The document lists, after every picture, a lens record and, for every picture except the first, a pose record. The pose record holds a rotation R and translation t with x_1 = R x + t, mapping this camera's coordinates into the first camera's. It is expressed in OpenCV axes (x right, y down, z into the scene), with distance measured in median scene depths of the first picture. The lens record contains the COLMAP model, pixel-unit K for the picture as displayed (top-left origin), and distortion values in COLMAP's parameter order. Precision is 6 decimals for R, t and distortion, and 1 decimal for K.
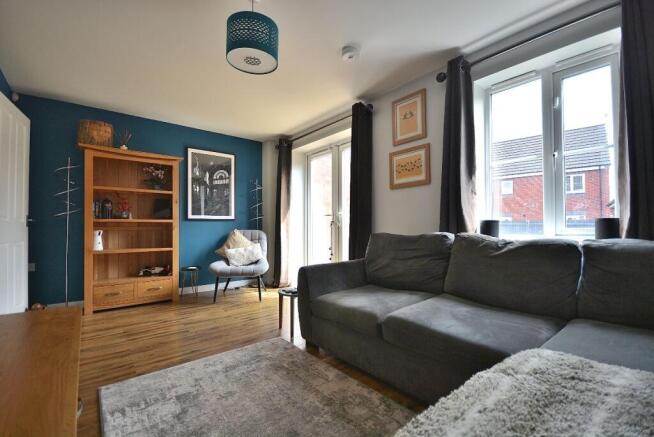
lens RADIAL K [[289.5, 0, 322.1], [0, 289.5, 222.4], [0, 0, 1]] dist [-0.001869, -0.000365]
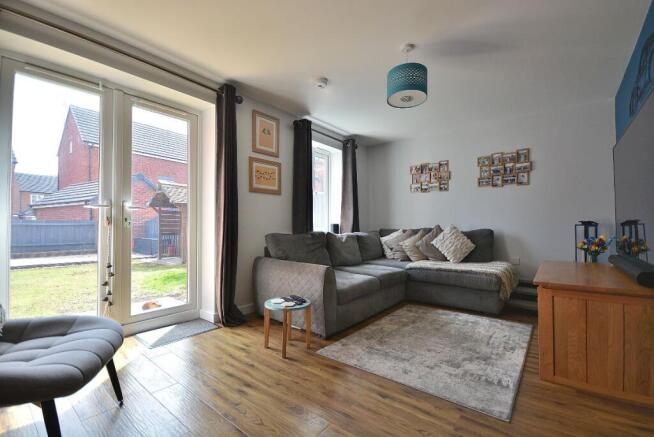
lens RADIAL K [[289.5, 0, 322.1], [0, 289.5, 222.4], [0, 0, 1]] dist [-0.001869, -0.000365]
pose [[-0.205349, 0.016466, 0.978550, -1.230278], [-0.015728, 0.999674, -0.020122, 0.020512], [-0.978562, -0.019522, -0.205023, 1.413997]]
